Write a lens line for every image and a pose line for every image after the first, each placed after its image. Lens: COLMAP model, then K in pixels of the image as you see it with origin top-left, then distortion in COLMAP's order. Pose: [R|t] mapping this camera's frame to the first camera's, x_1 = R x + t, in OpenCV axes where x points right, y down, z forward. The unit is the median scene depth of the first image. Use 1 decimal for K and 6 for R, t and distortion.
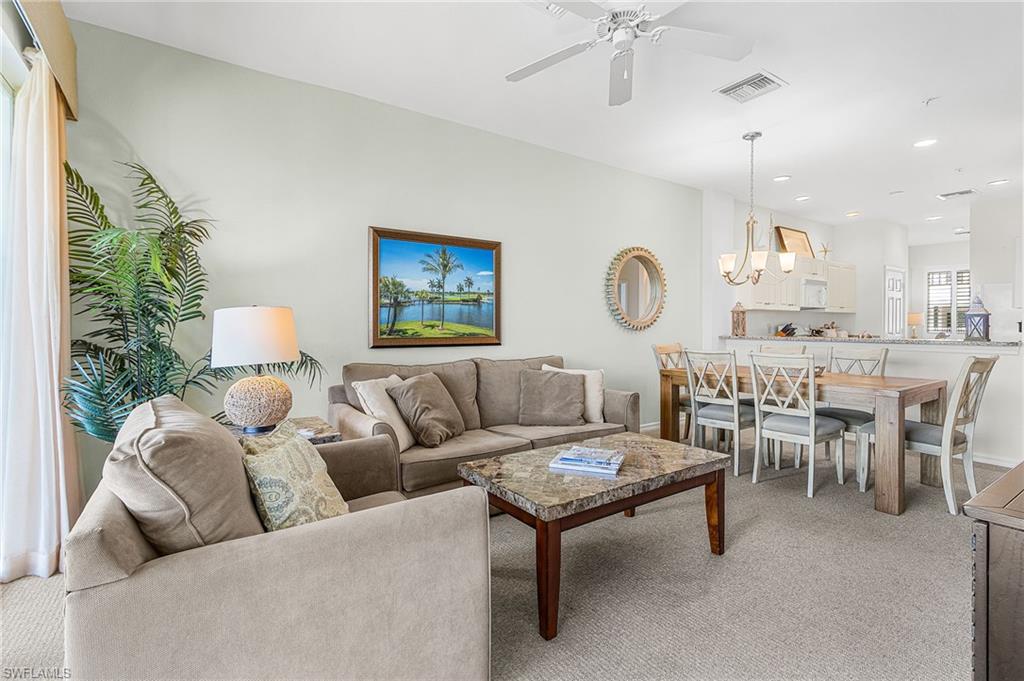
lens RADIAL K [[482.5, 0, 511.1], [0, 482.5, 318.7], [0, 0, 1]] dist [0.004805, 0.000081]
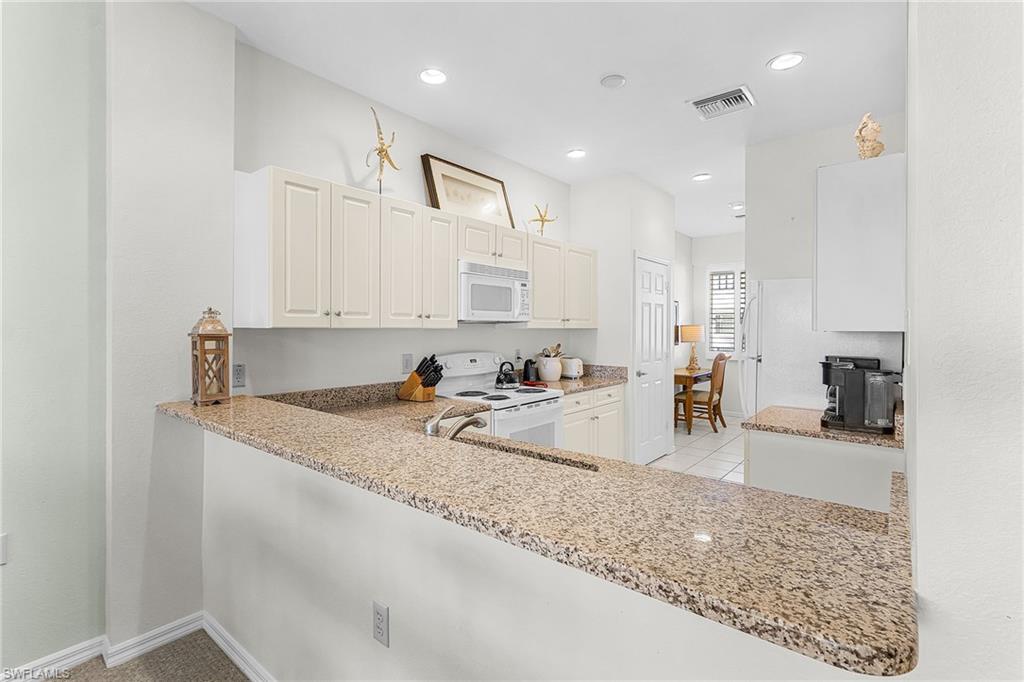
lens RADIAL K [[482.5, 0, 512.6], [0, 482.5, 336.2], [0, 0, 1]] dist [0.004805, 0.000081]
pose [[0.962415, -0.003778, 0.271556, 0.891620], [-0.004943, 0.999494, 0.031424, -0.040782], [-0.271537, -0.031585, 0.961910, 0.886798]]
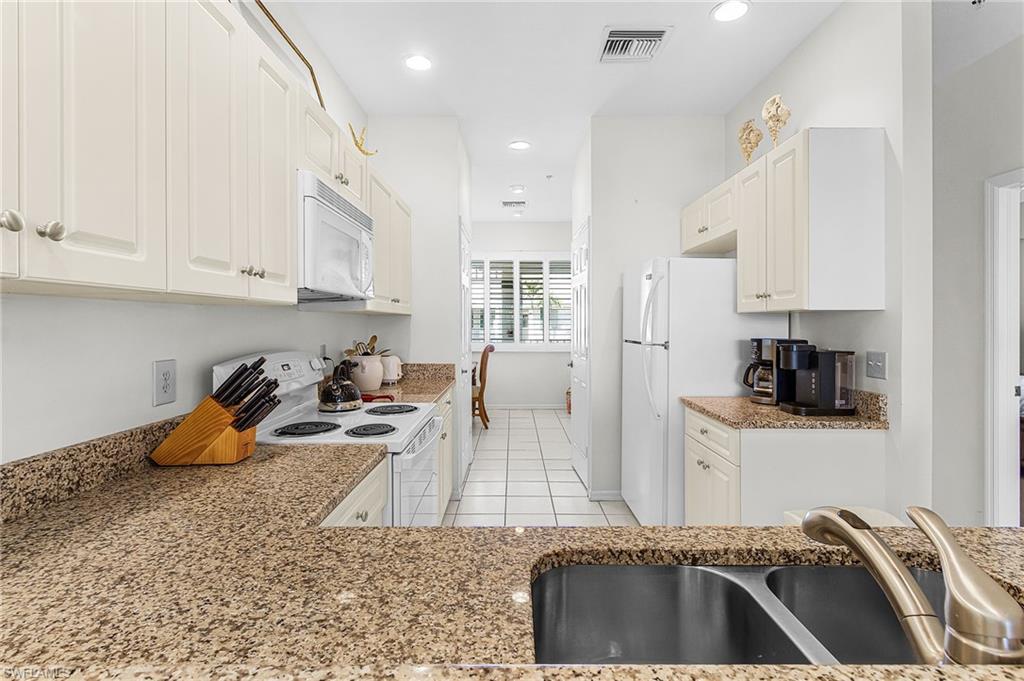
lens RADIAL K [[482.5, 0, 511.8], [0, 482.5, 323.7], [0, 0, 1]] dist [0.004805, 0.000081]
pose [[0.574958, -0.001185, 0.818182, 0.787740], [-0.009625, 0.999920, 0.008213, -0.015708], [-0.818127, -0.012597, 0.574900, 1.320160]]
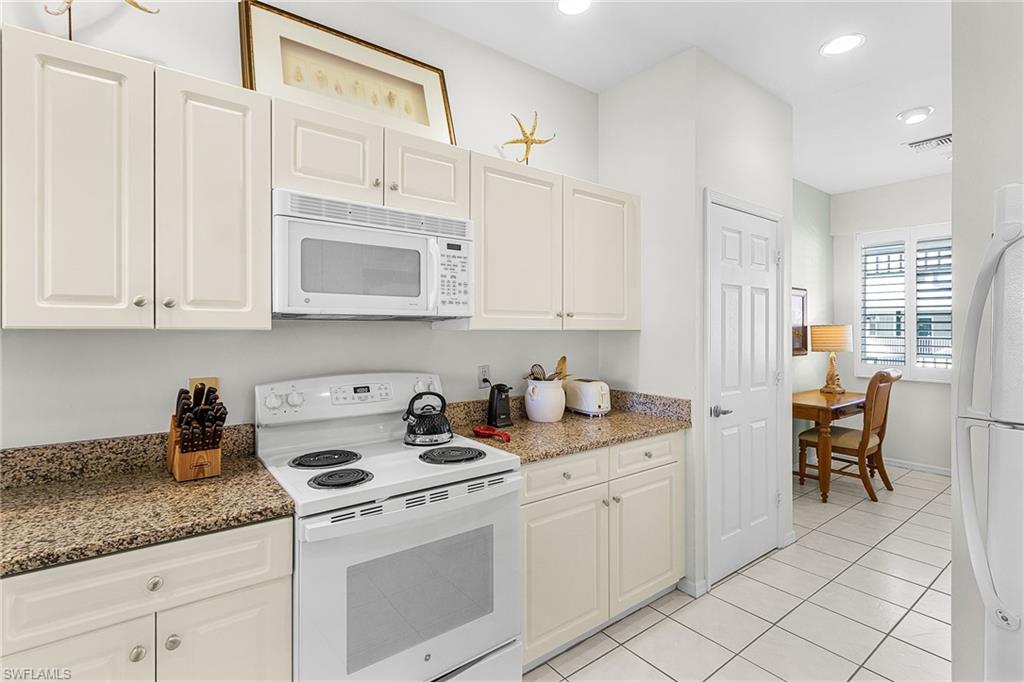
lens RADIAL K [[482.5, 0, 515.4], [0, 482.5, 328.0], [0, 0, 1]] dist [0.004805, 0.000081]
pose [[0.999178, 0.004246, 0.040325, 1.217357], [-0.004840, 0.999881, 0.014641, -0.035872], [-0.040258, -0.014824, 0.999079, 1.301574]]
